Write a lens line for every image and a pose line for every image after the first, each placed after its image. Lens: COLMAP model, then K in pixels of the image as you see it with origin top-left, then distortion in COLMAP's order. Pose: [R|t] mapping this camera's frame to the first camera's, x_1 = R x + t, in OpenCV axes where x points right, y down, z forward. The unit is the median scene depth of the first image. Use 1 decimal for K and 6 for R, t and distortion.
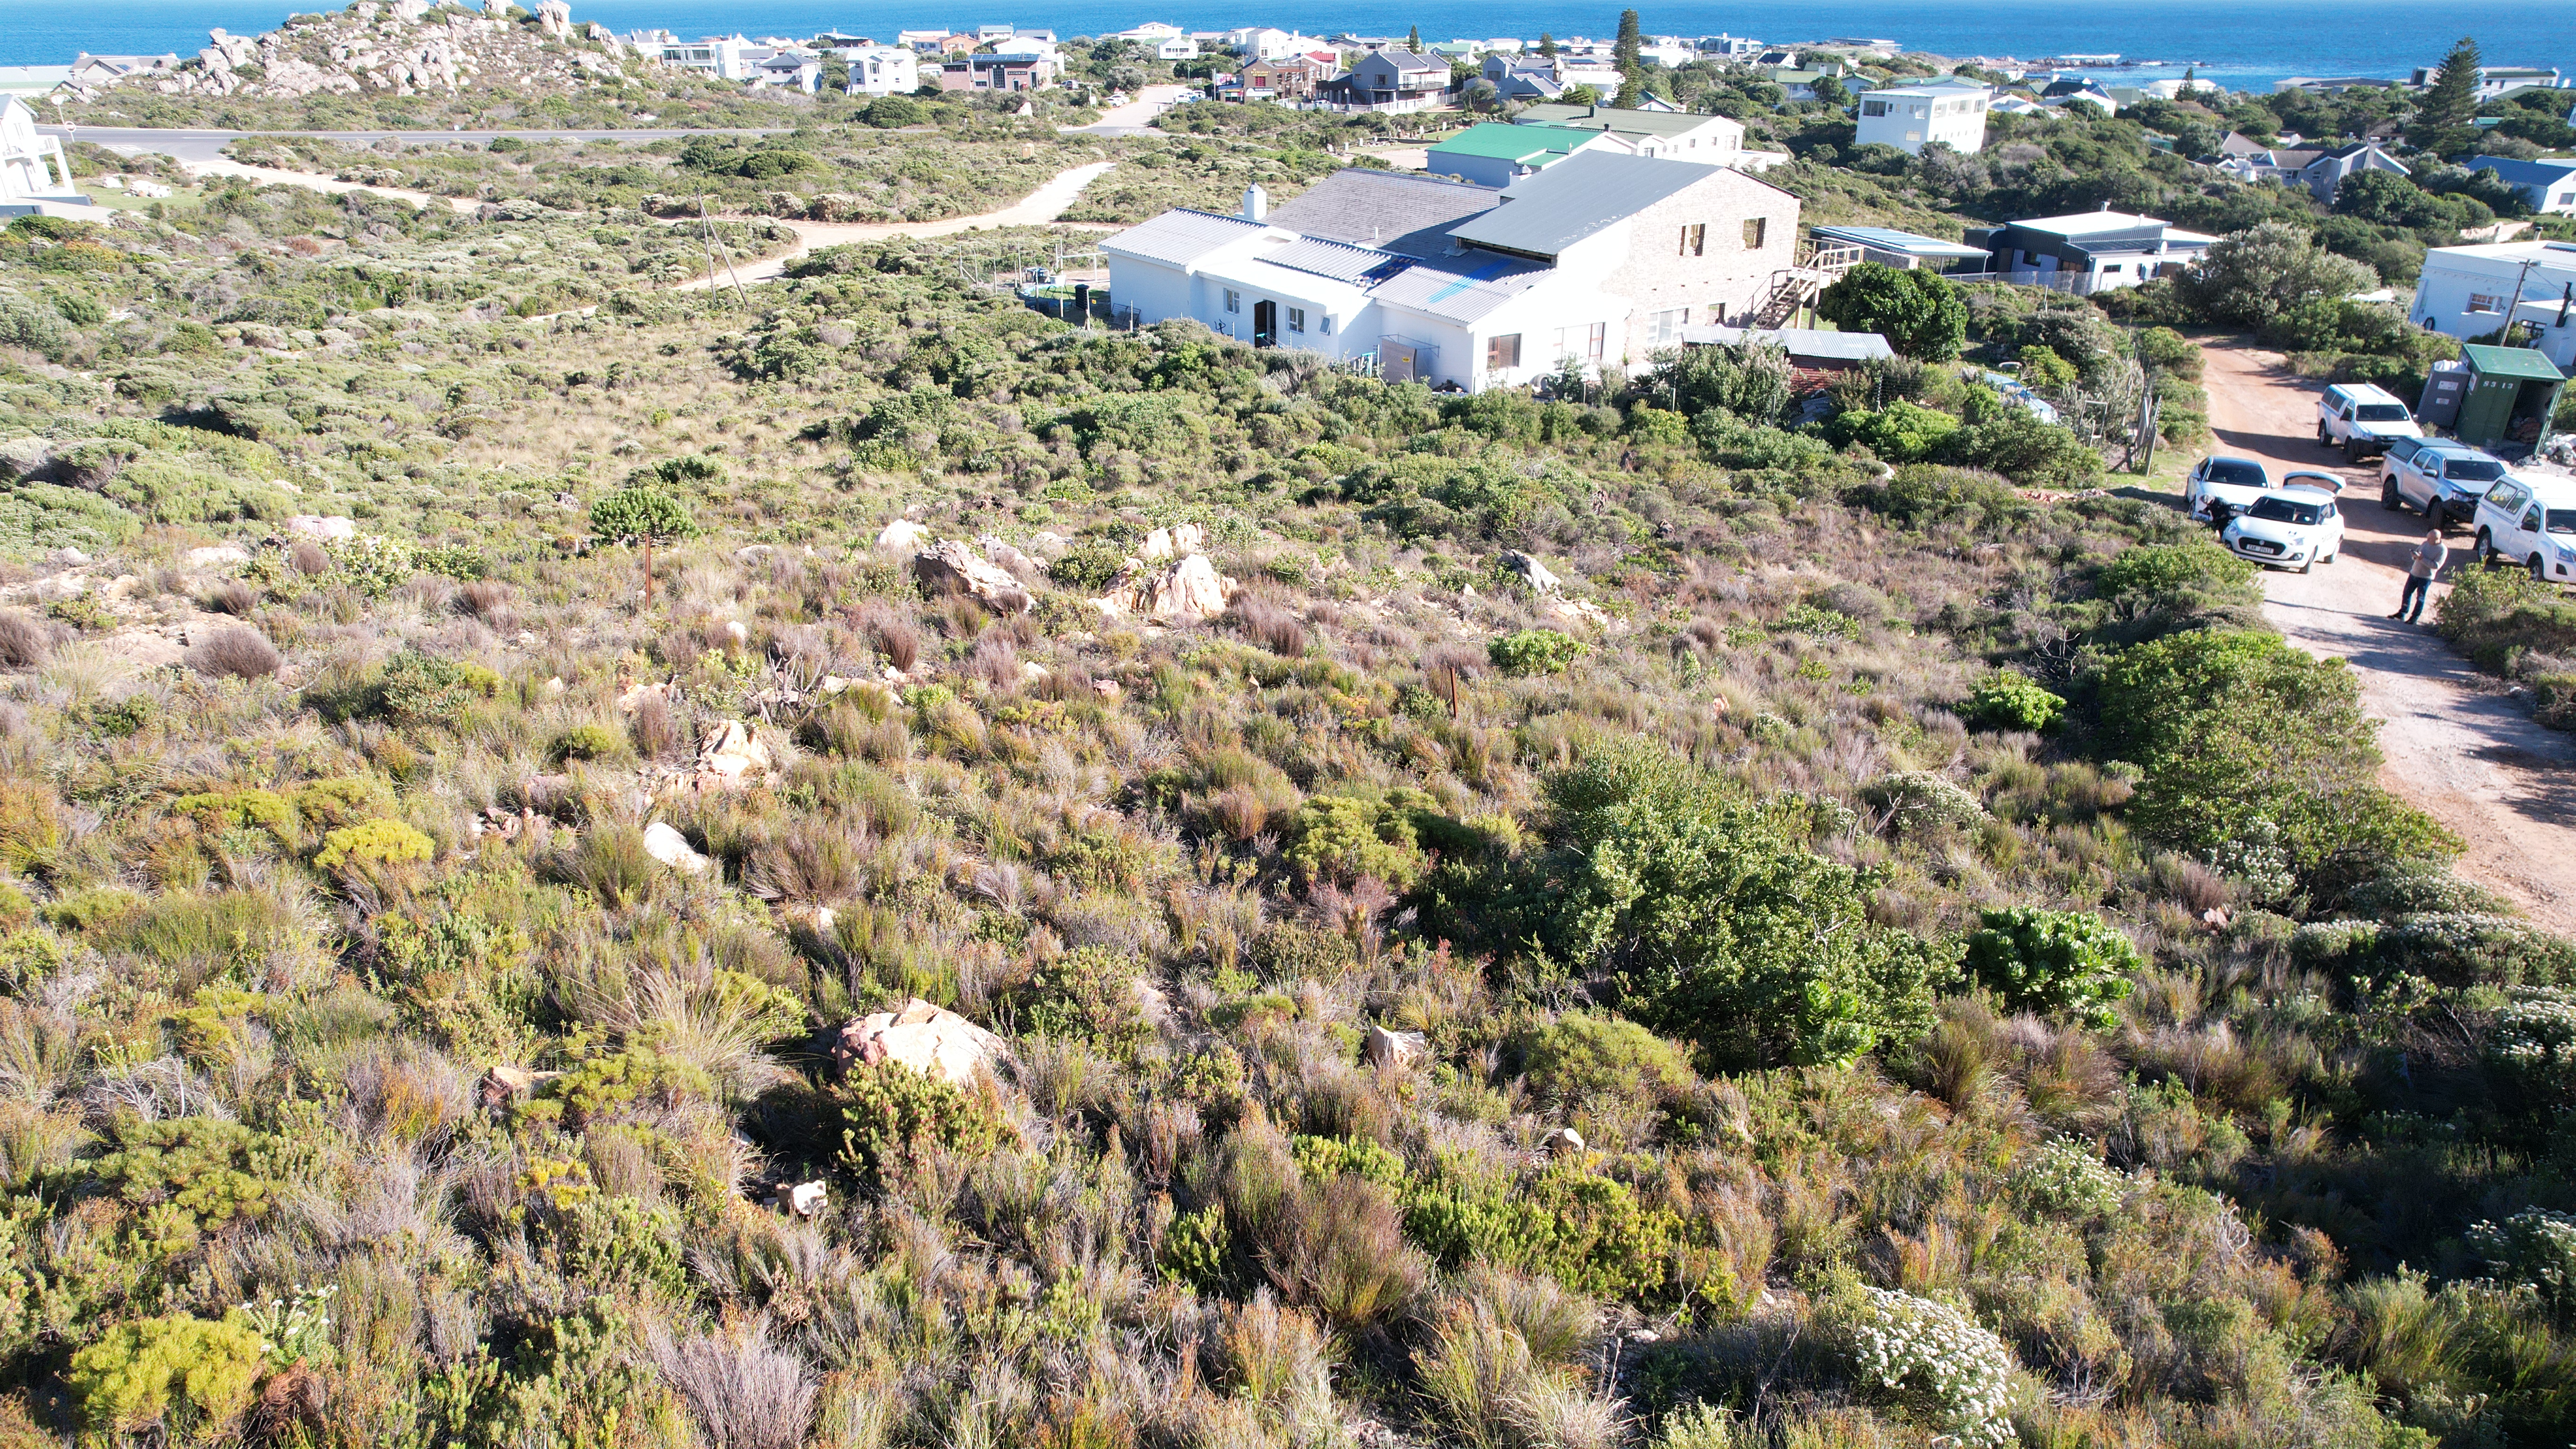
lens RADIAL K [[1650.2, 0, 1297.1], [0, 1650.2, 711.3], [0, 0, 1]] dist [-0.075568, 0.067710]
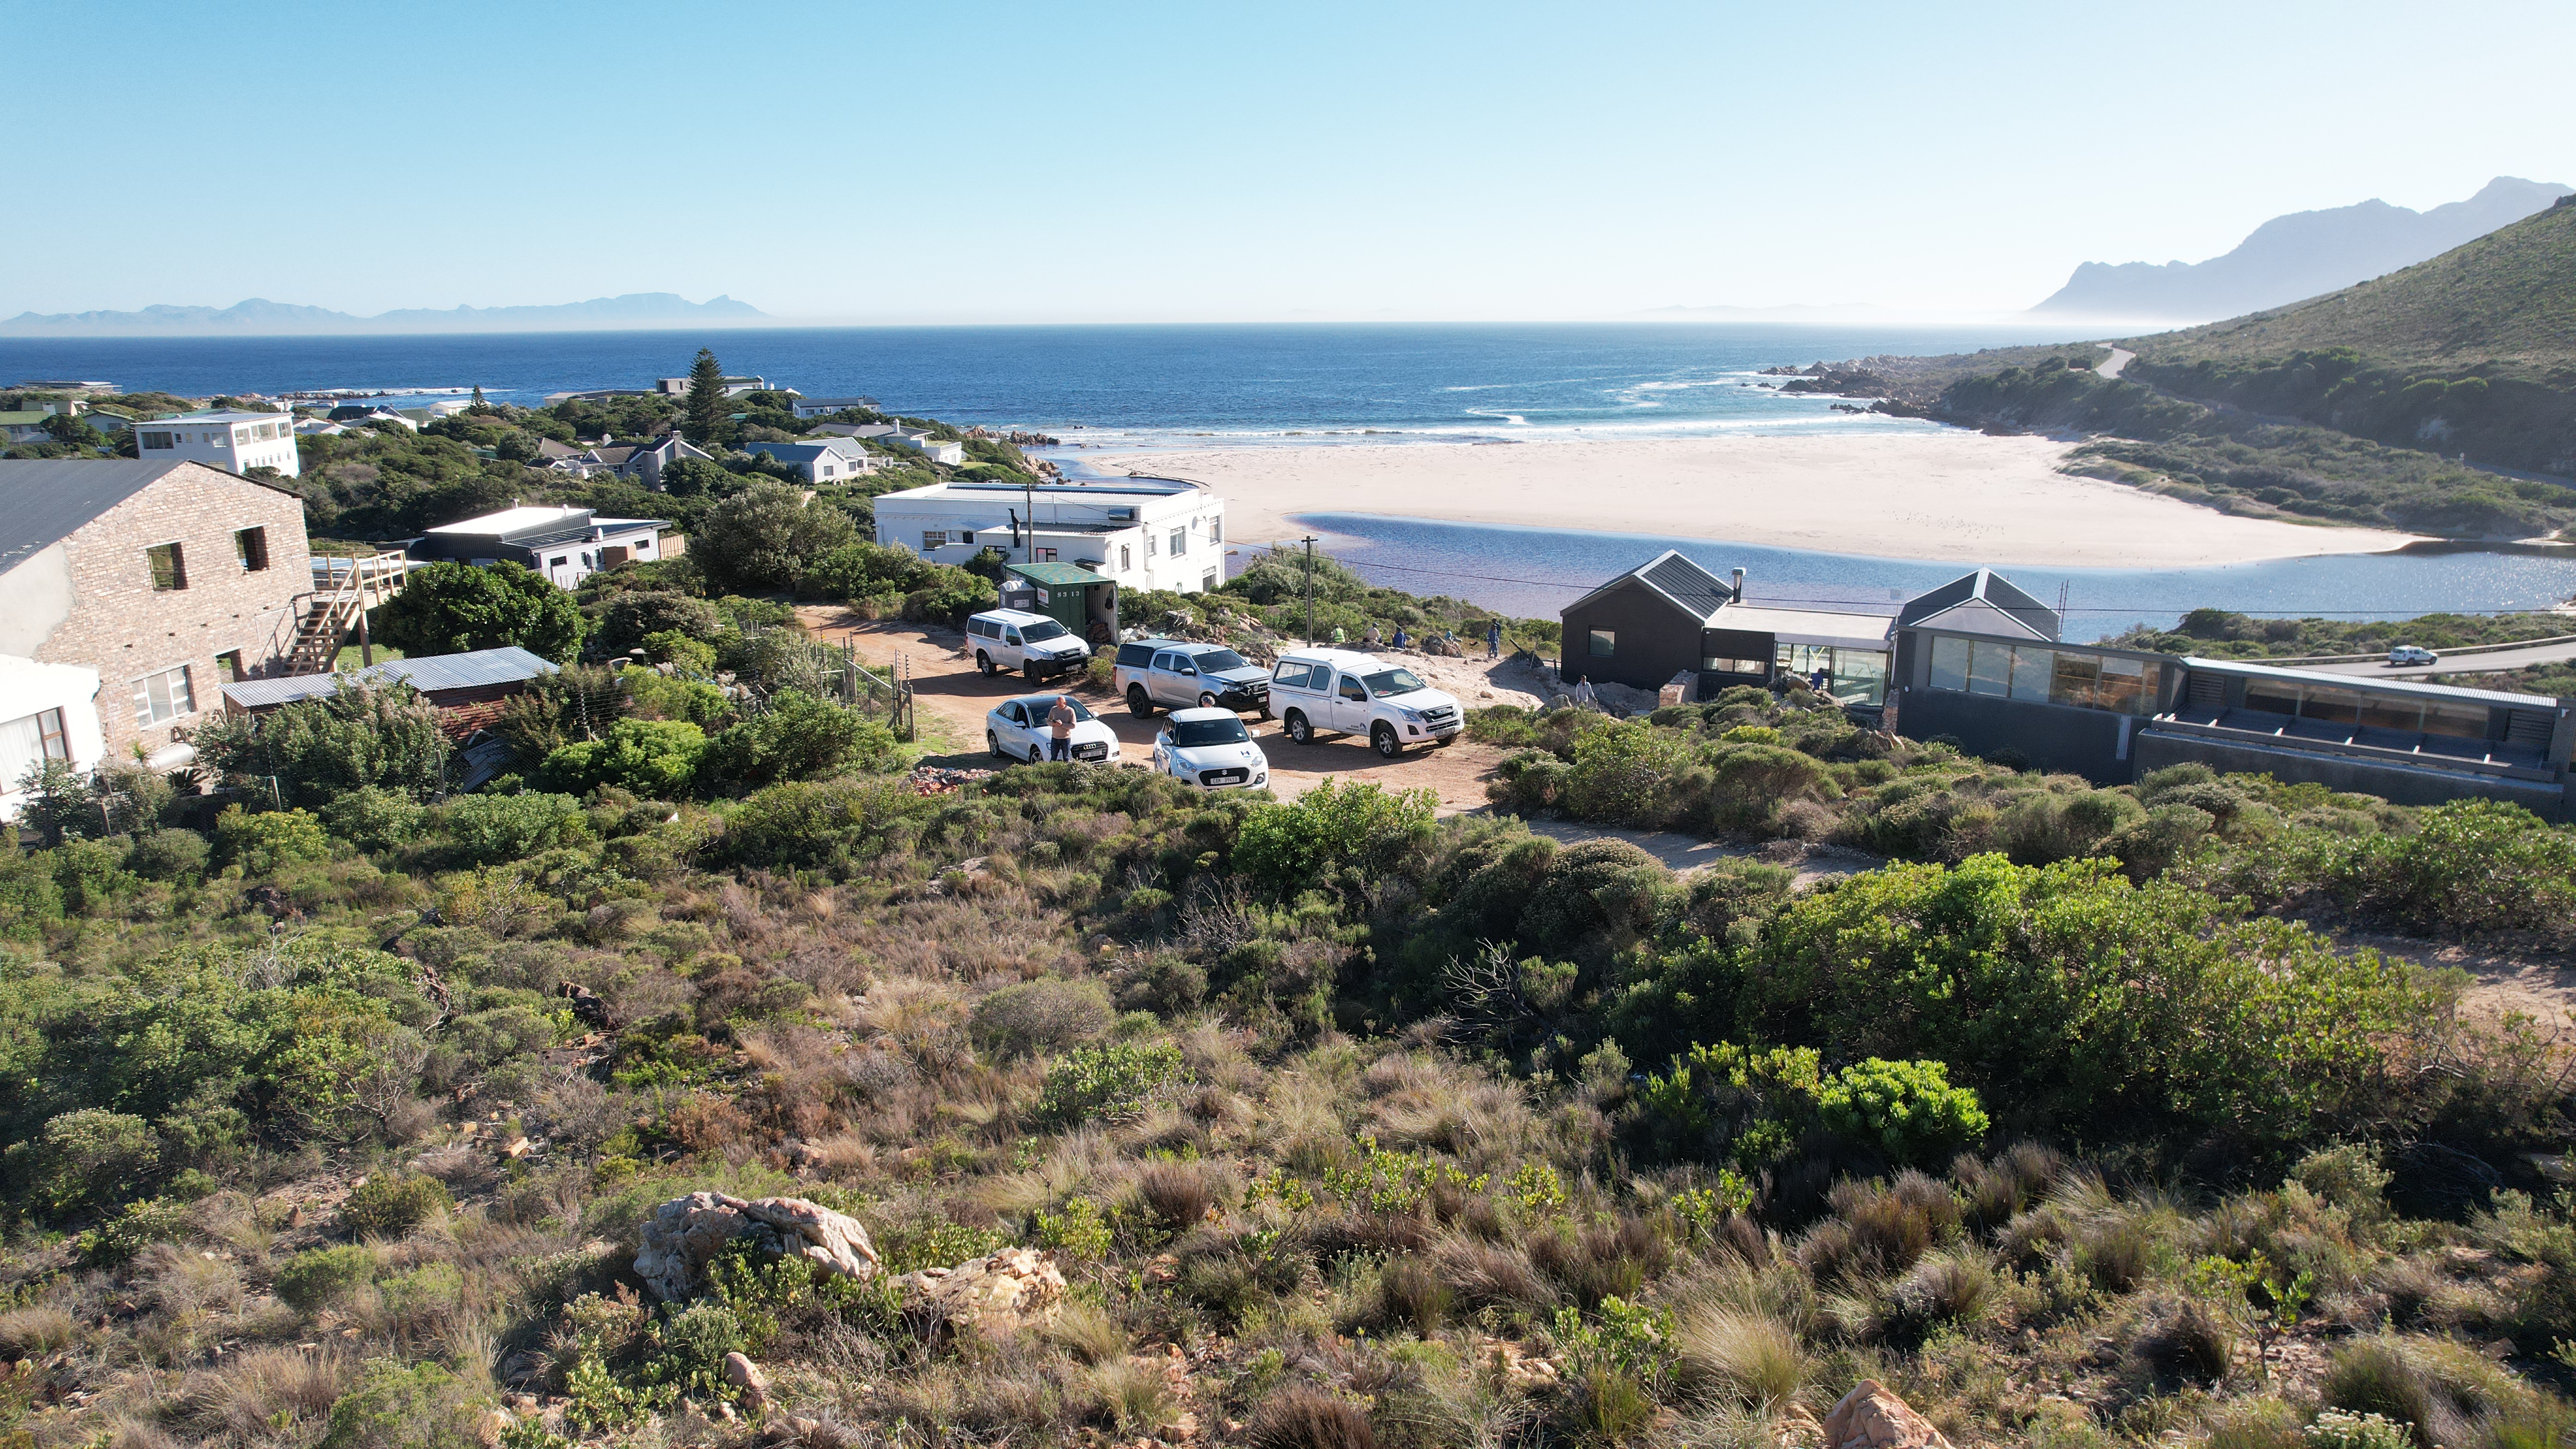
lens RADIAL K [[1650.2, 0, 1287.9], [0, 1650.2, 728.0], [0, 0, 1]] dist [-0.075568, 0.067710]
pose [[0.581705, -0.203228, 0.787602, -0.031853], [0.339596, 0.940536, -0.008128, -0.068743], [-0.739117, 0.272195, 0.616130, 0.285897]]
